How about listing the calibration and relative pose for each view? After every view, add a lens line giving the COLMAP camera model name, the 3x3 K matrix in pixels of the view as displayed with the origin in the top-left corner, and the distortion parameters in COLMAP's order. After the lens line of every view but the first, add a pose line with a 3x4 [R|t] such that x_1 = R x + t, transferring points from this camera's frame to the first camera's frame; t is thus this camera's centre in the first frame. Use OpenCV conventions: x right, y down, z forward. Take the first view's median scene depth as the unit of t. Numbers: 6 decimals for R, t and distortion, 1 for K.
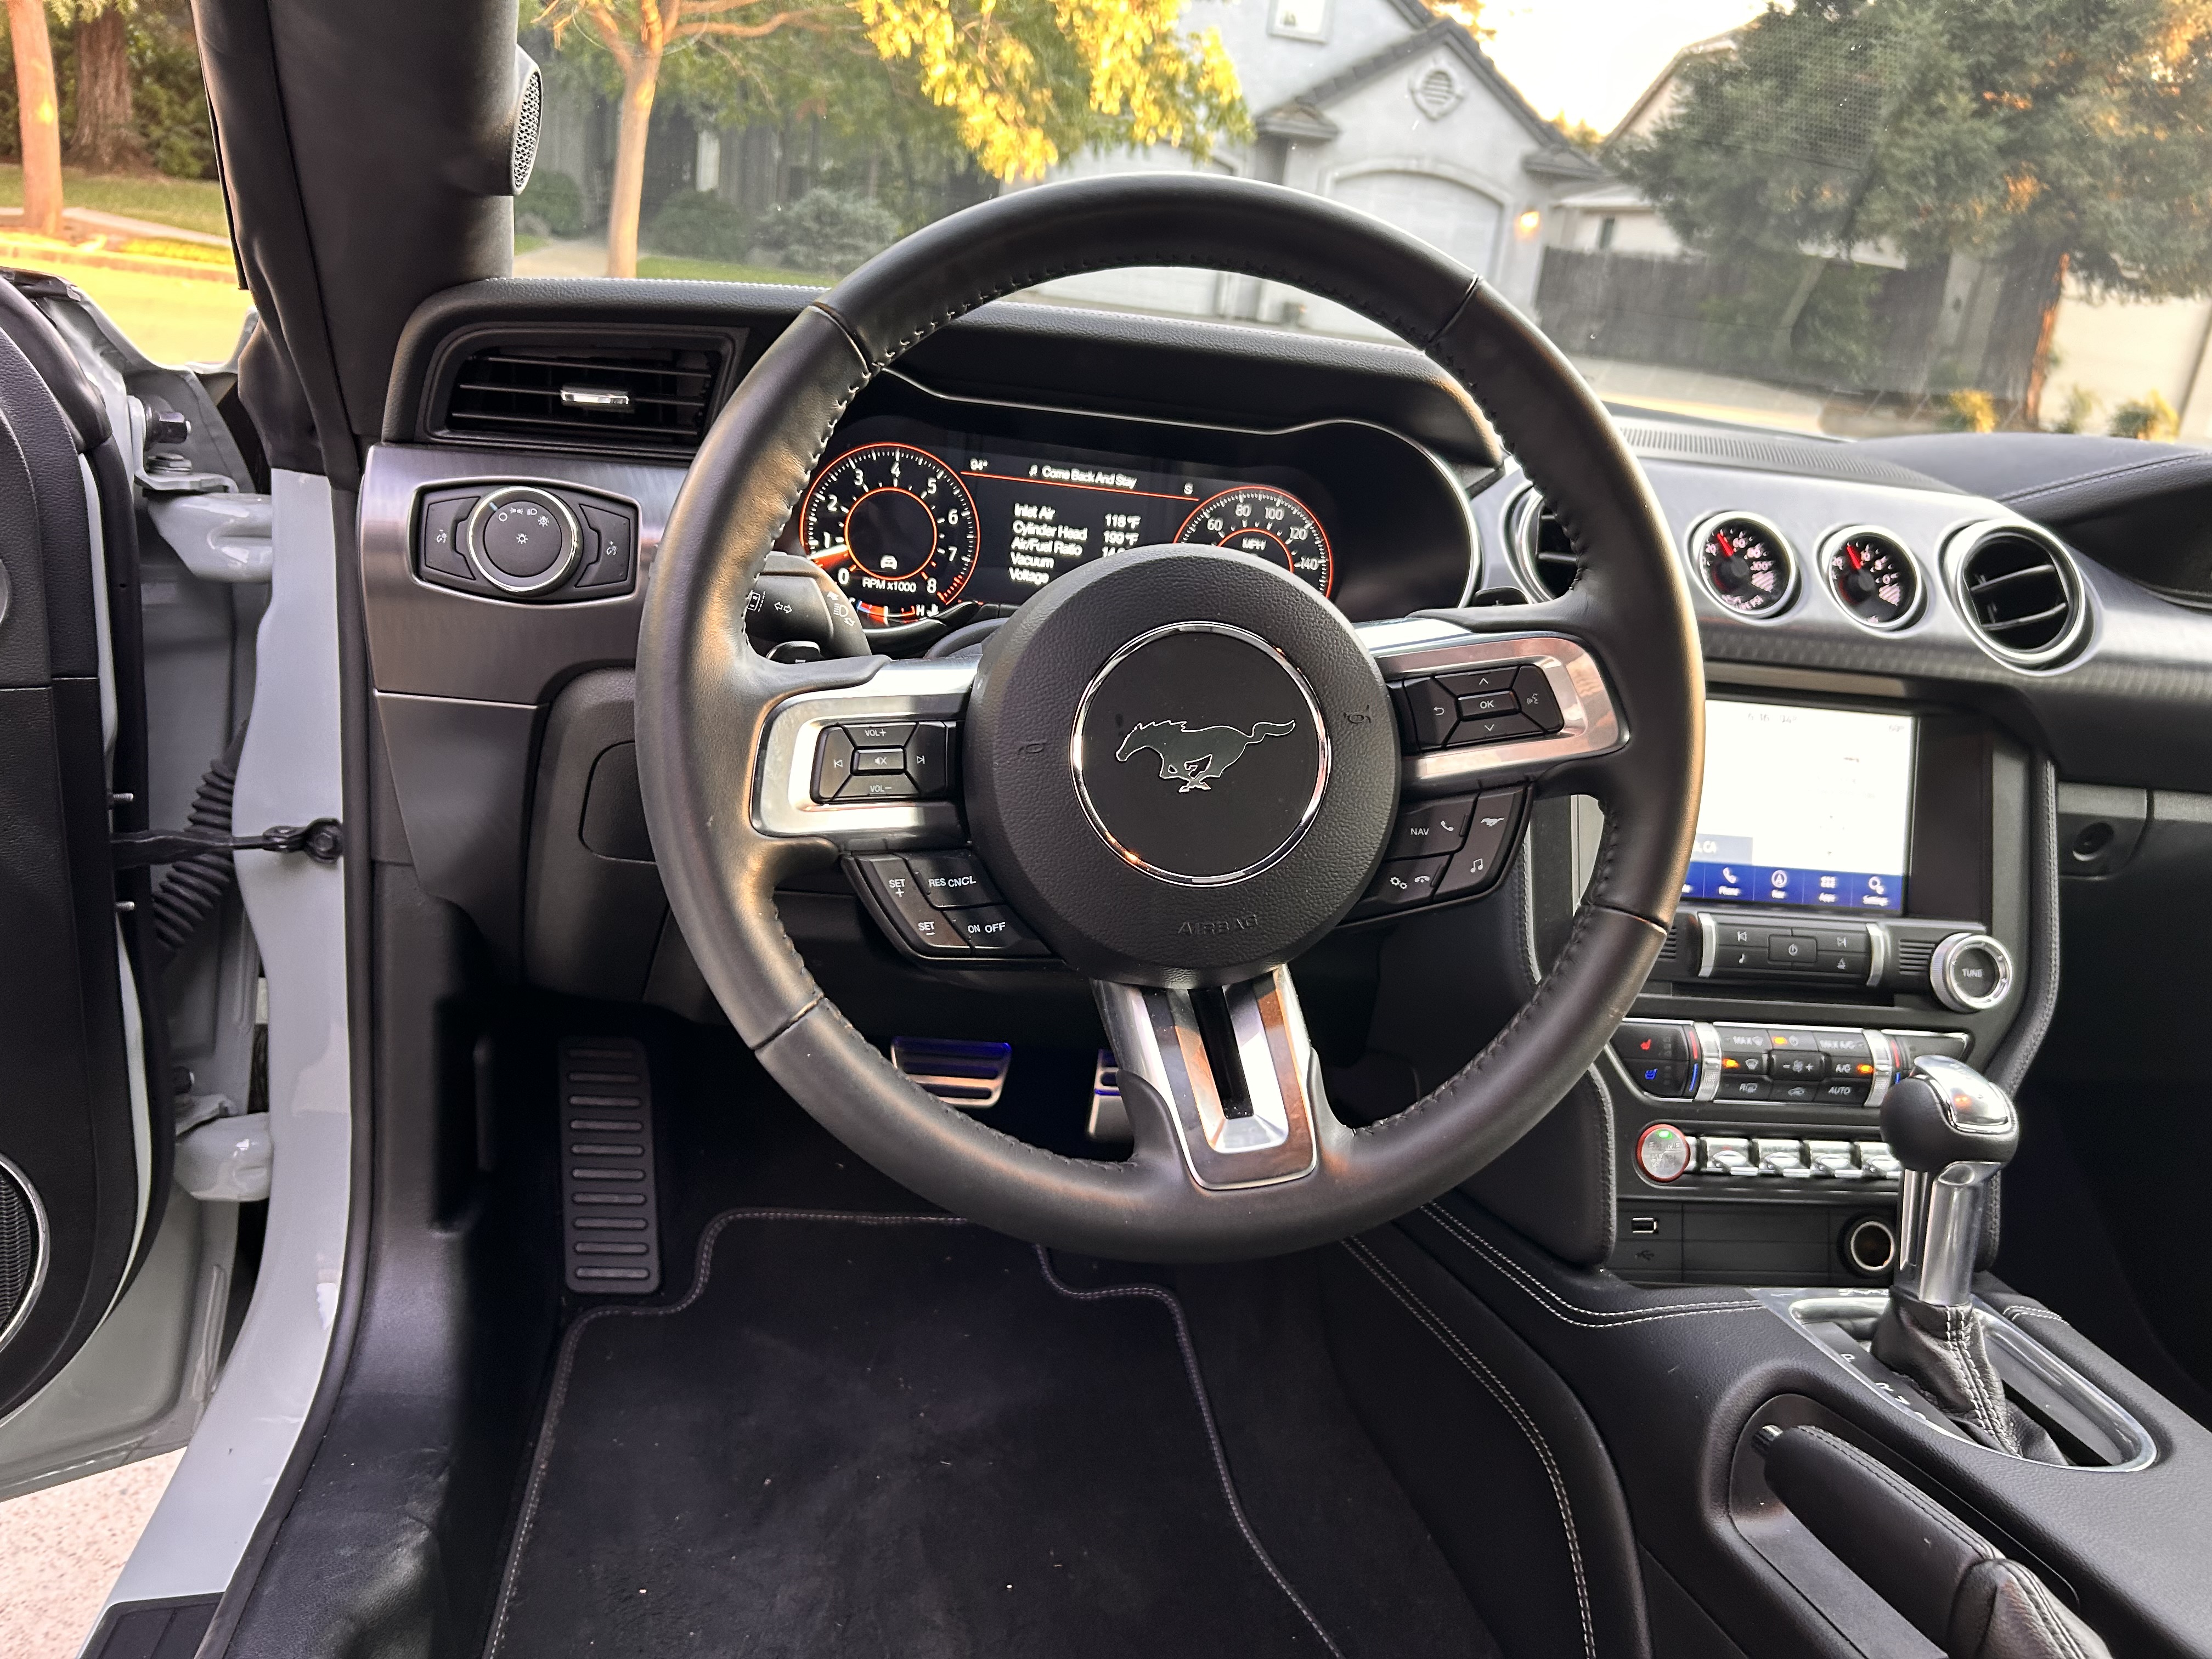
lens RADIAL K [[1638.7, 0, 1113.8], [0, 1638.7, 843.5], [0, 0, 1]] dist [0.010821, -0.015034]
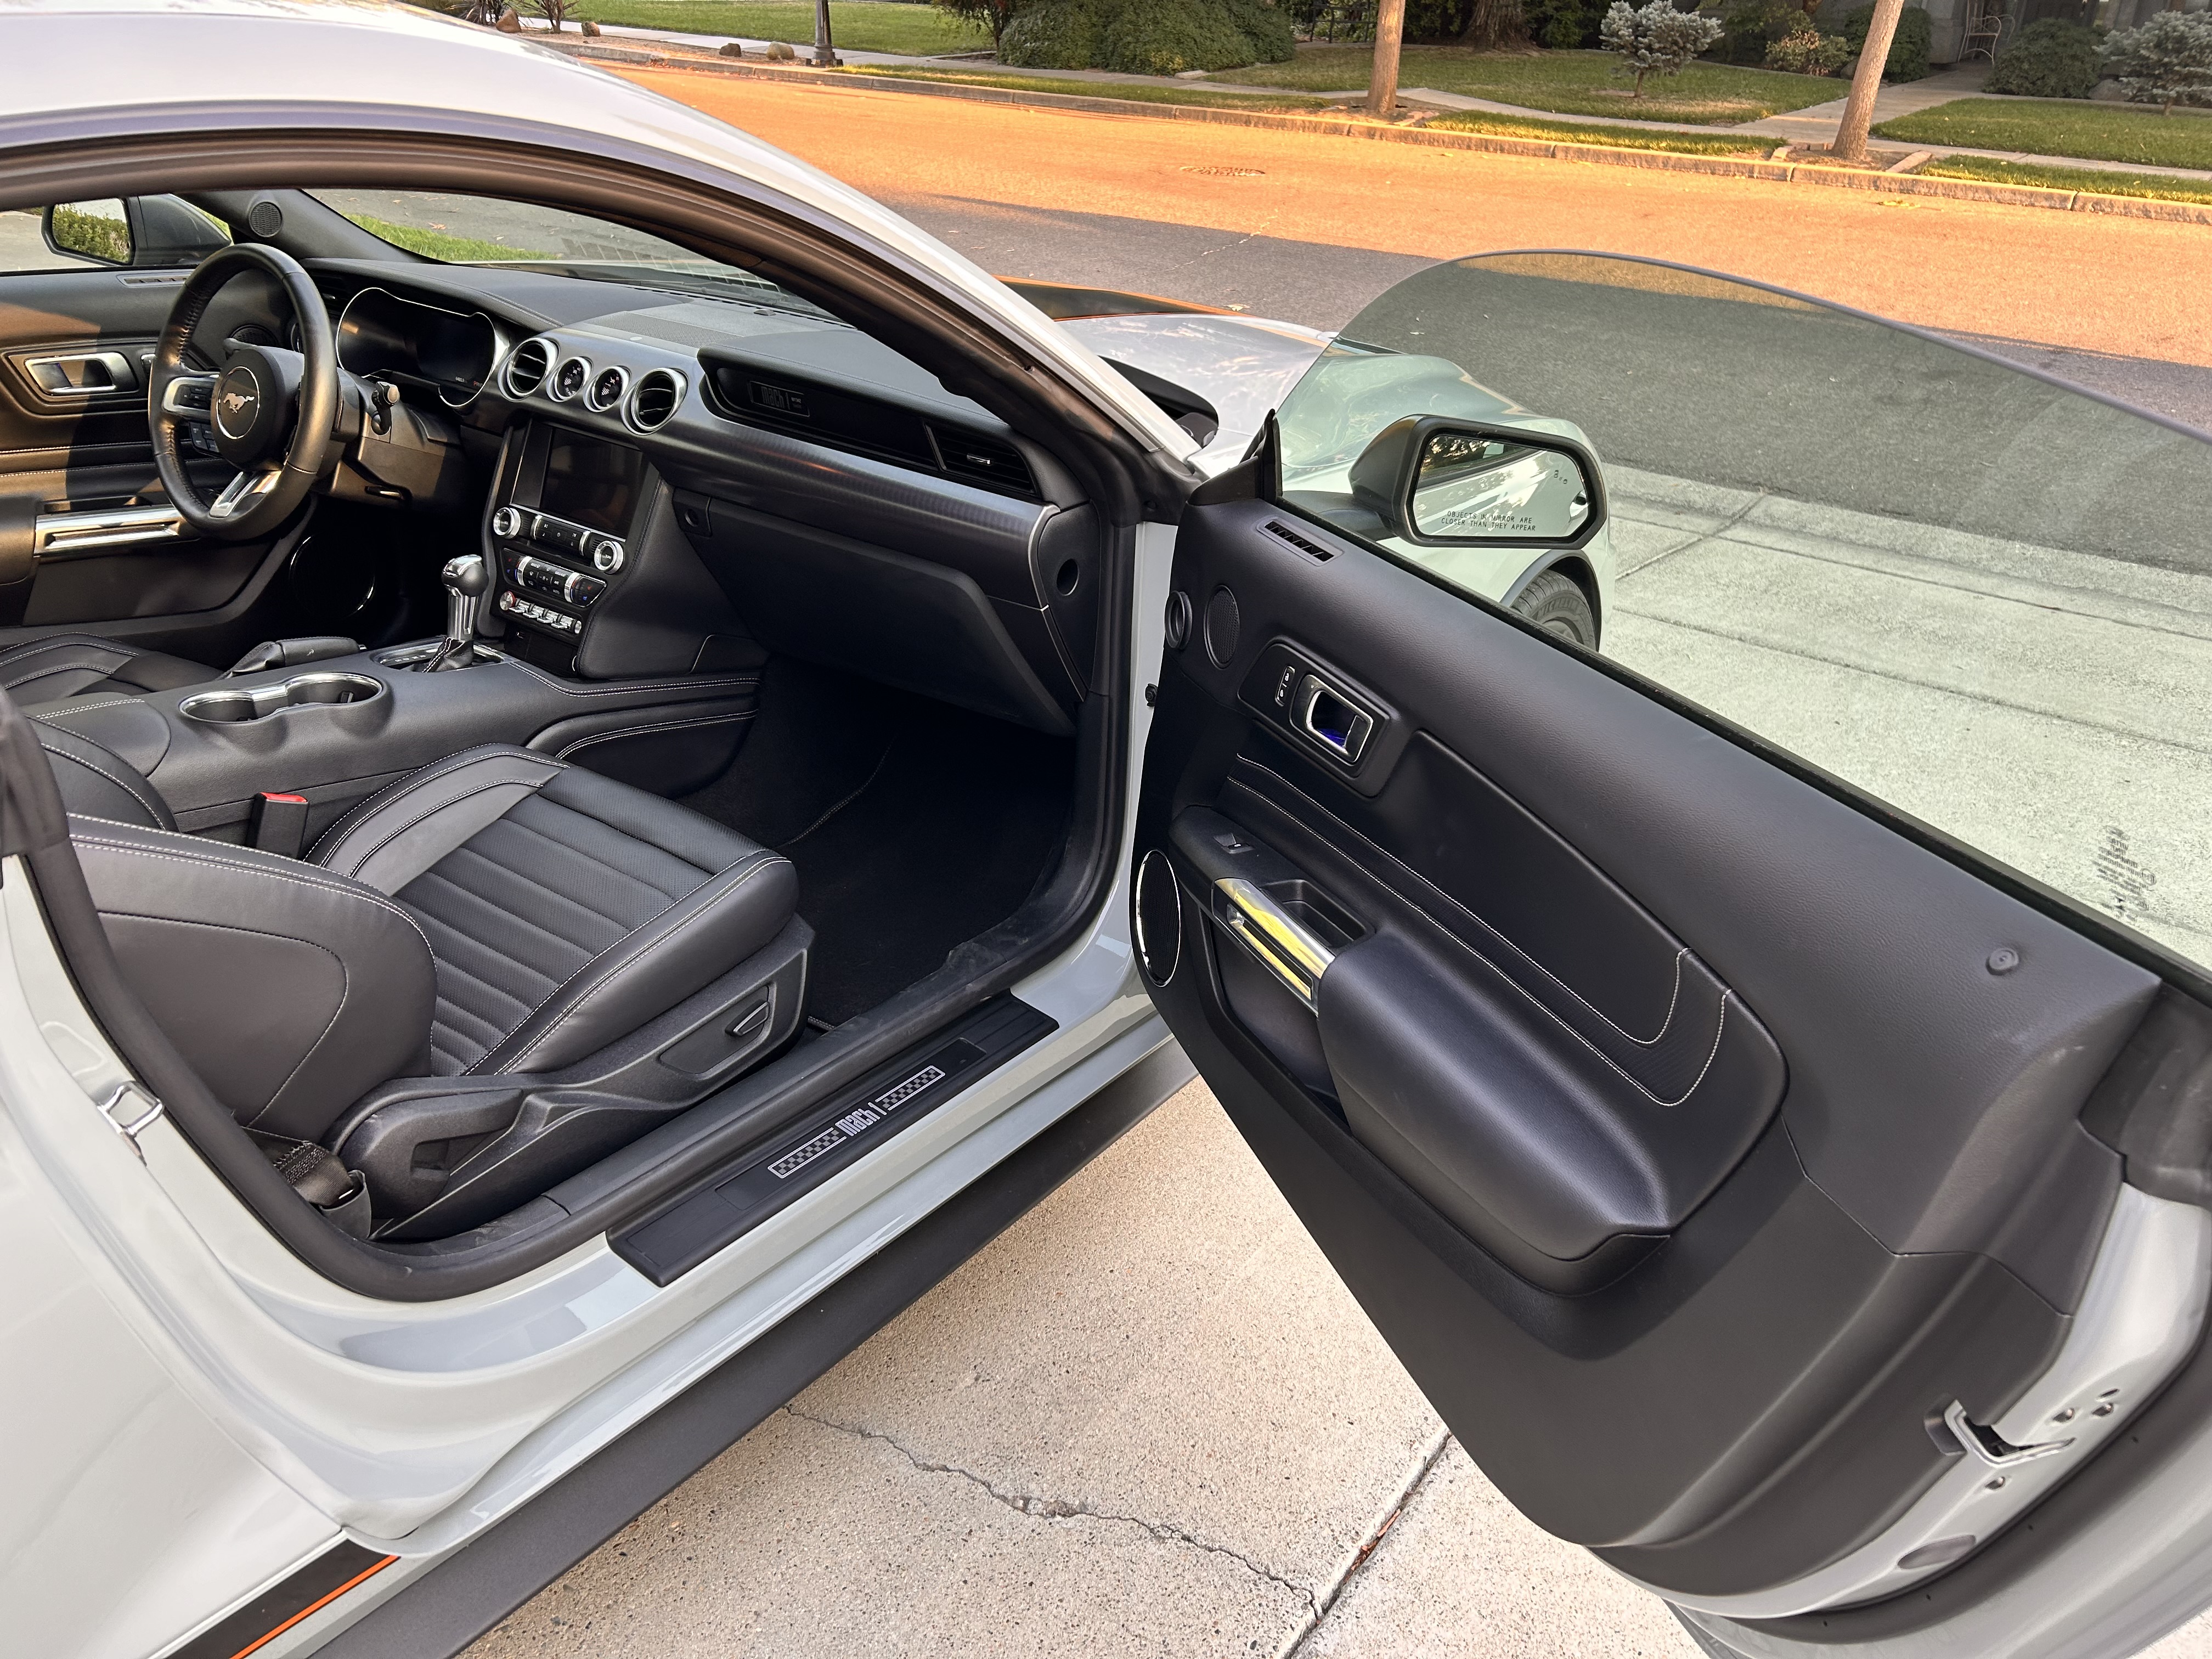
lens RADIAL K [[1684.2, 0, 1161.6], [0, 1684.2, 708.0], [0, 0, 1]] dist [0.013967, -0.003239]
pose [[0.723011, 0.188314, -0.664675, 2.691253], [-0.184384, 0.979831, 0.077036, -0.040235], [0.665776, 0.066858, 0.743151, -0.262275]]
